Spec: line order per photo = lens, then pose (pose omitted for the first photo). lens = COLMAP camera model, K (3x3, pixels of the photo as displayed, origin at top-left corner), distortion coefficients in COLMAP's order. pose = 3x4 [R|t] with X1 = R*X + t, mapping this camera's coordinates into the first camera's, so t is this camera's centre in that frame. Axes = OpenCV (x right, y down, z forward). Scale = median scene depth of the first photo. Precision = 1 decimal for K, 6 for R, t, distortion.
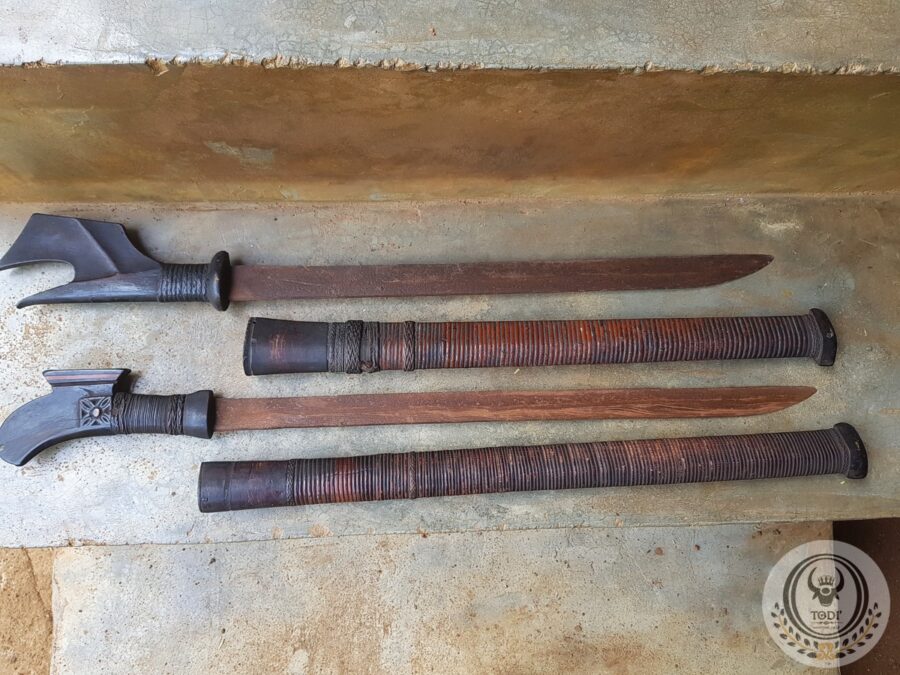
lens RADIAL K [[712.1, 0, 469.3], [0, 712.1, 323.9], [0, 0, 1]] dist [0.047224, -0.108184]
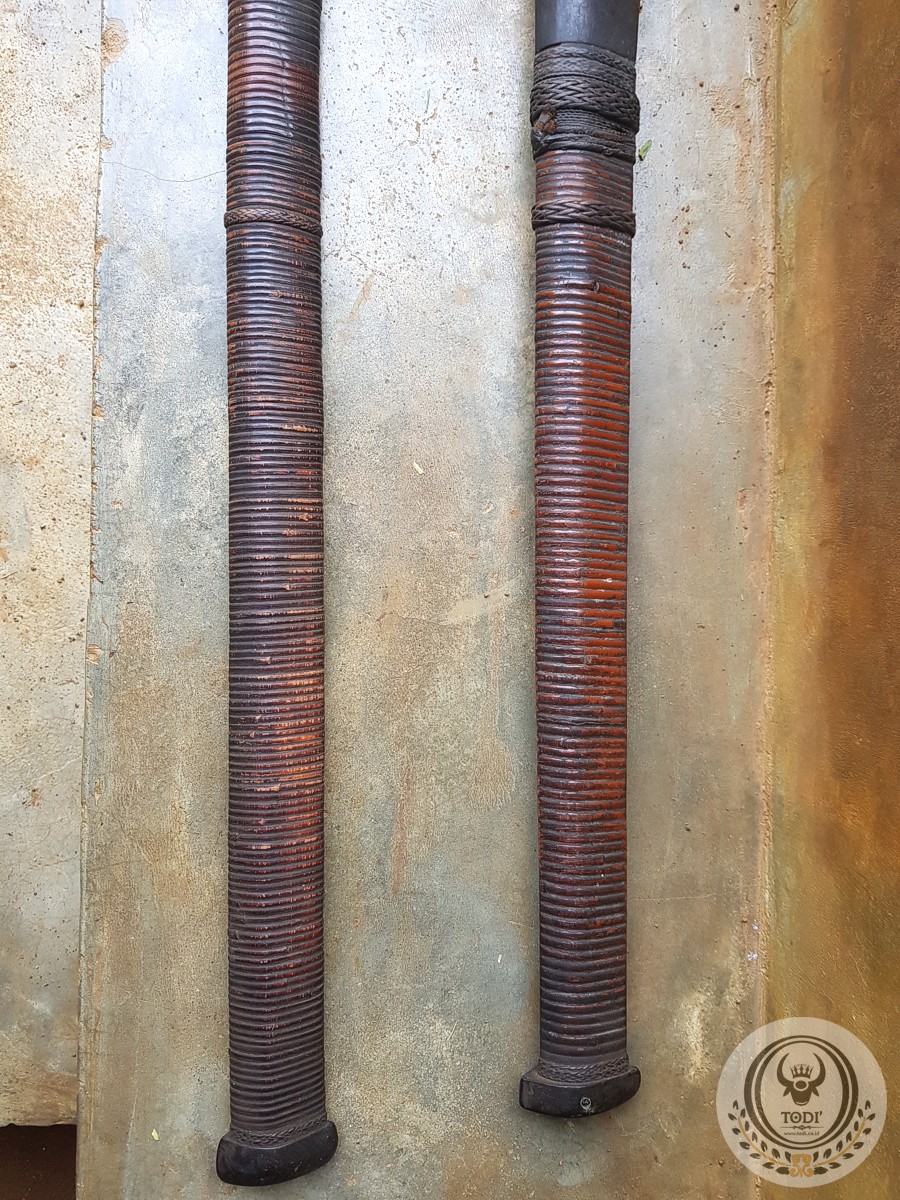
lens RADIAL K [[949.4, 0, 467.5], [0, 949.4, 628.2], [0, 0, 1]] dist [0.047224, -0.108184]
pose [[-0.042744, 0.998031, -0.045912, 0.215371], [-0.998631, -0.041293, 0.032103, 0.007615], [0.030144, 0.047221, 0.998430, 0.373749]]
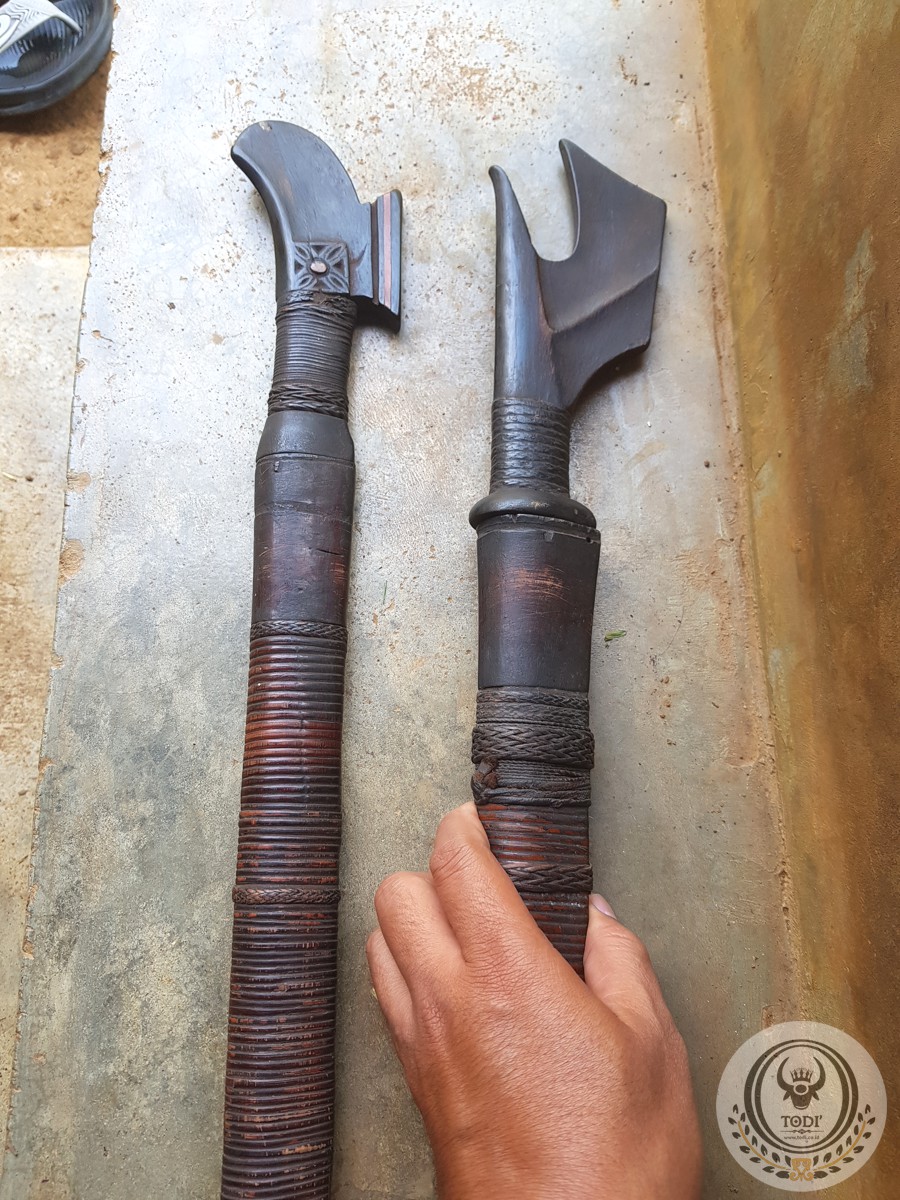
lens RADIAL K [[949.4, 0, 456.9], [0, 949.4, 611.2], [0, 0, 1]] dist [0.047224, -0.108184]
pose [[-0.014726, 0.948400, -0.316735, 0.030713], [-0.989953, 0.030722, 0.138018, -0.067817], [0.140627, 0.315586, 0.938419, 0.424975]]
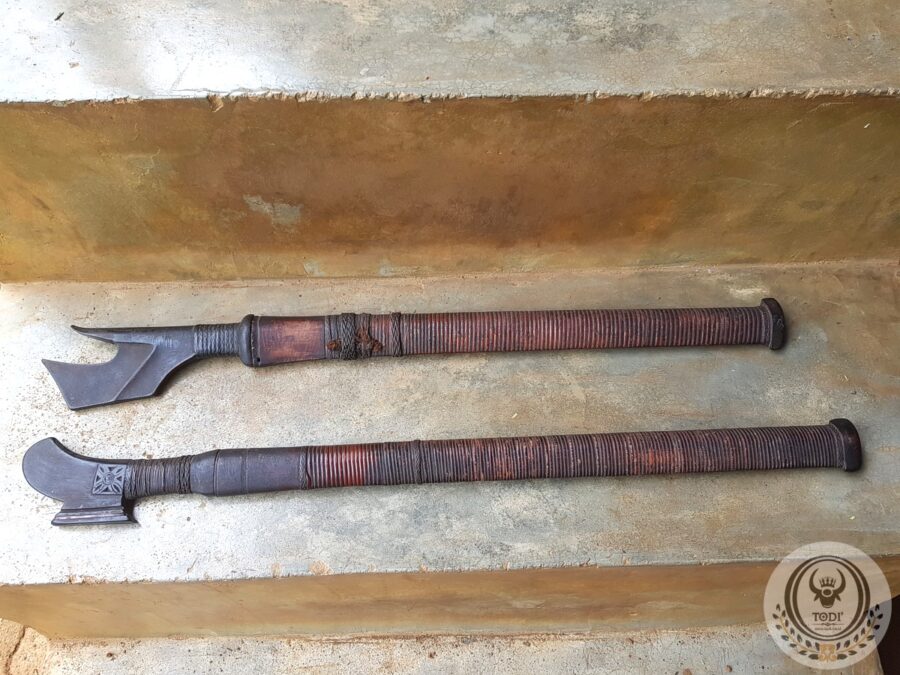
lens RADIAL K [[712.1, 0, 461.2], [0, 712.1, 337.2], [0, 0, 1]] dist [0.047224, -0.108184]
pose [[0.999011, -0.030063, -0.032772, 0.027133], [0.016054, 0.931007, -0.364649, 0.356952], [0.041473, 0.363762, 0.930568, -0.025222]]
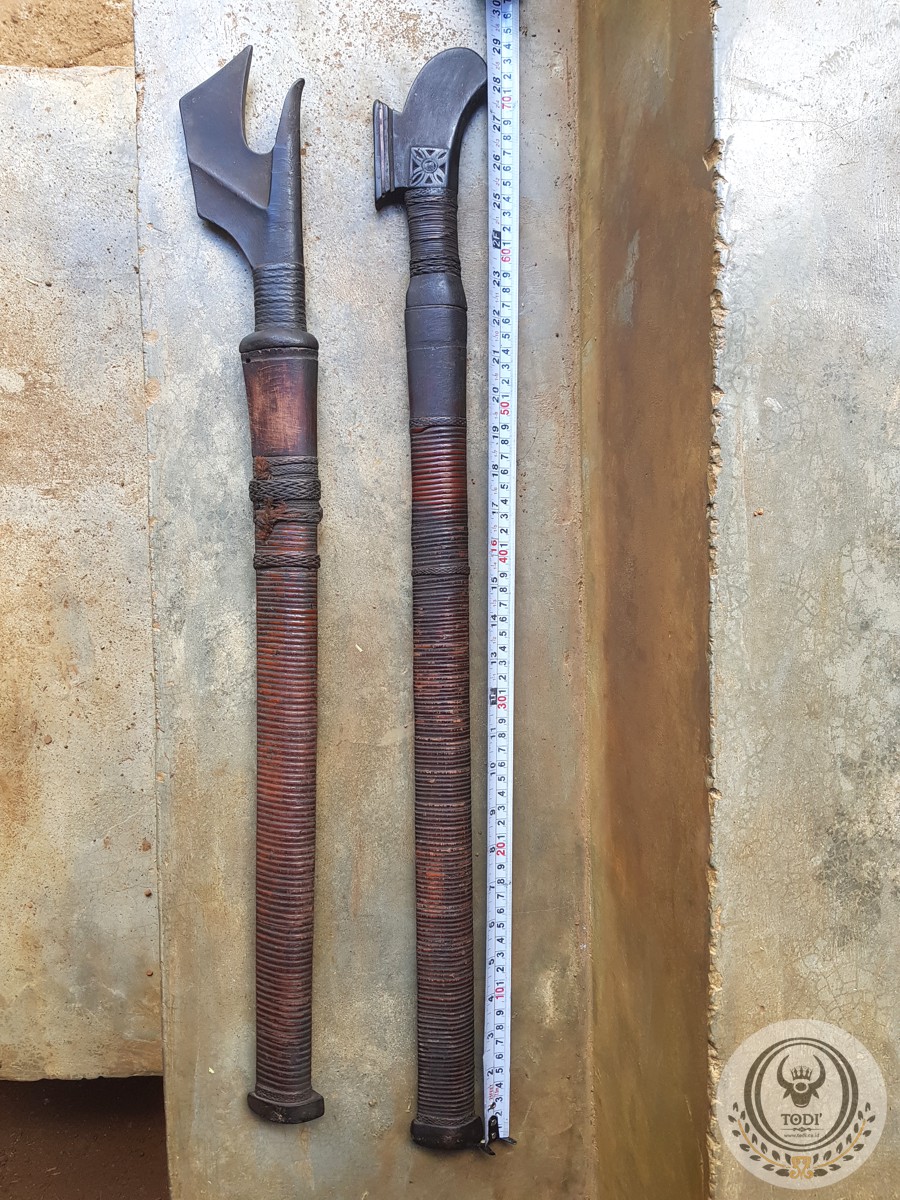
lens RADIAL K [[949.4, 0, 464.7], [0, 949.4, 630.0], [0, 0, 1]] dist [0.047224, -0.108184]
pose [[-0.004875, 0.999899, -0.013329, 0.063236], [-0.999228, -0.004351, 0.039050, -0.092953], [0.038988, 0.013509, 0.999148, -0.024606]]
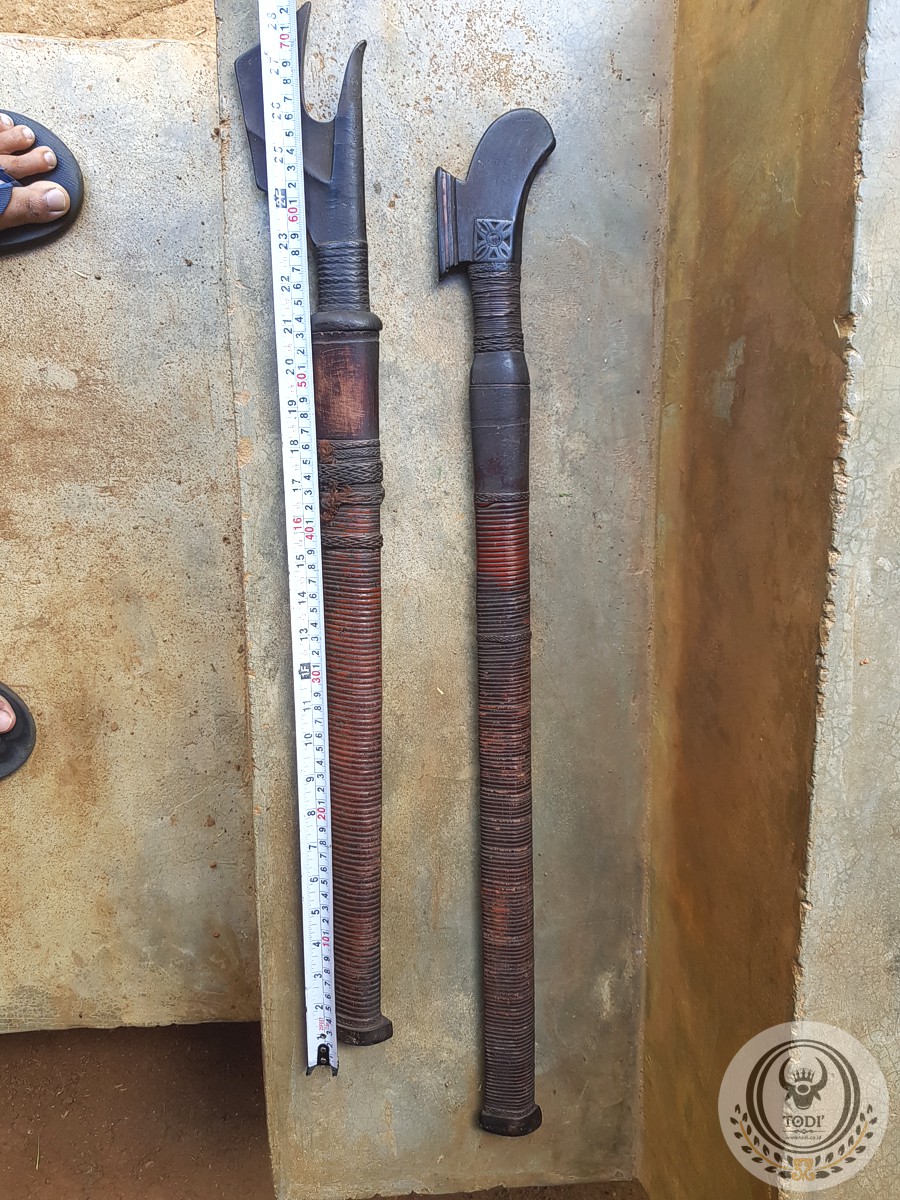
lens RADIAL K [[949.4, 0, 454.4], [0, 949.4, 615.3], [0, 0, 1]] dist [0.047224, -0.108184]
pose [[-0.014692, 0.991453, 0.129635, -0.169239], [-0.999760, -0.016677, 0.014239, 0.037932], [0.016279, -0.129395, 0.991460, -0.071917]]
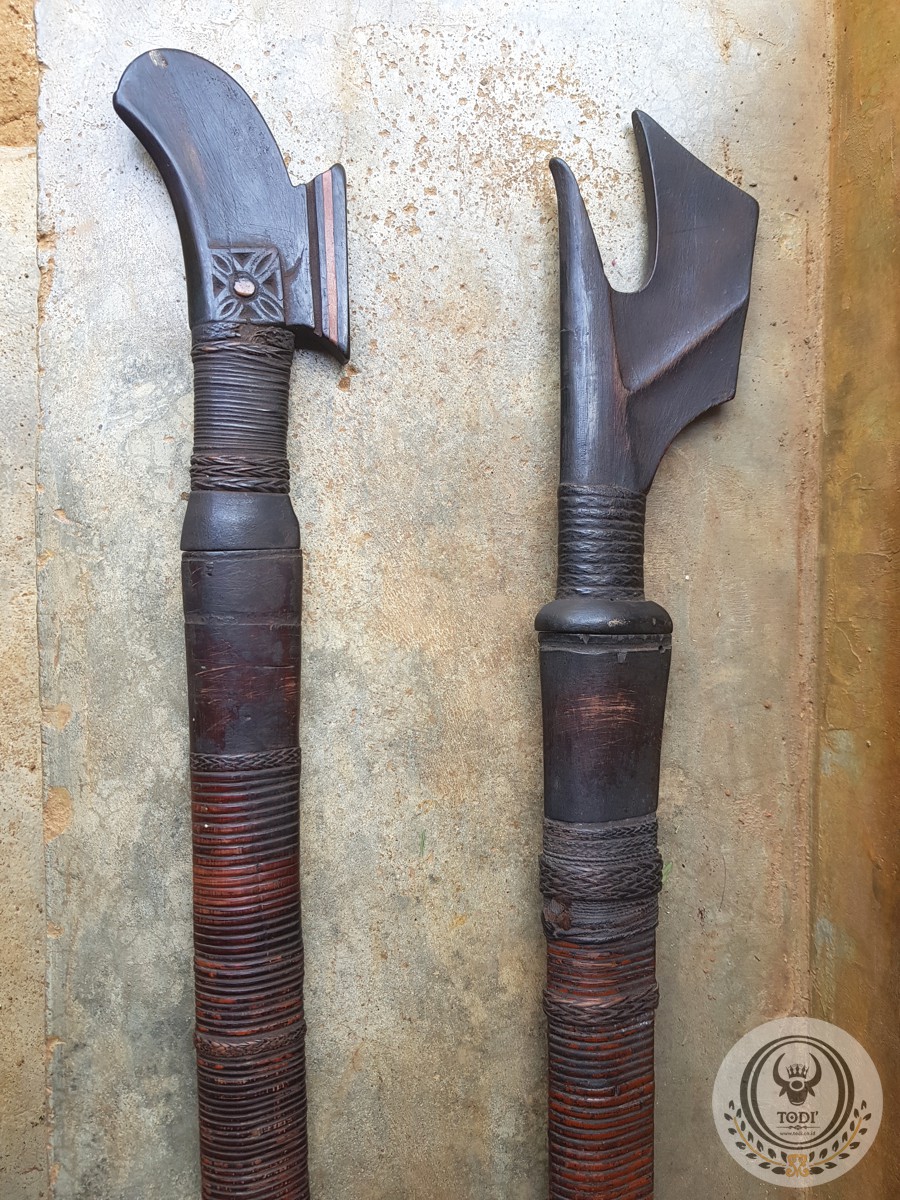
lens RADIAL K [[949.4, 0, 463.1], [0, 949.4, 611.9], [0, 0, 1]] dist [0.047224, -0.108184]
pose [[-0.026711, 0.999210, -0.029428, -0.319211], [-0.999642, -0.026649, 0.002485, 0.049803], [0.001698, 0.029484, 0.999564, 0.429318]]
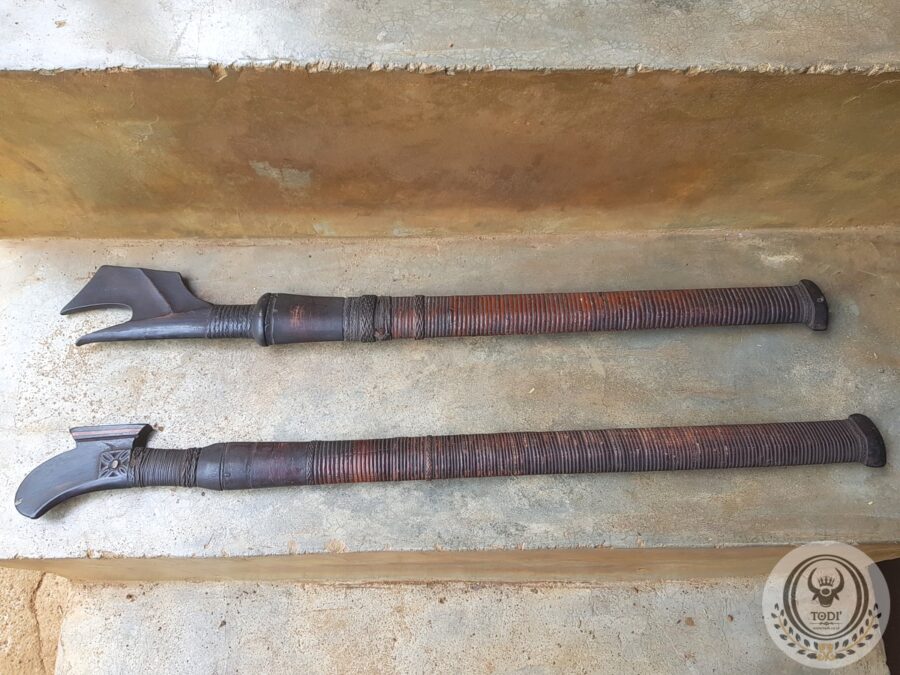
lens RADIAL K [[712.1, 0, 457.7], [0, 712.1, 322.6], [0, 0, 1]] dist [0.047224, -0.108184]
pose [[0.999130, -0.008484, -0.040839, 0.002361], [-0.000964, 0.974134, -0.225968, 0.212566], [0.041699, 0.225810, 0.973278, -0.026857]]
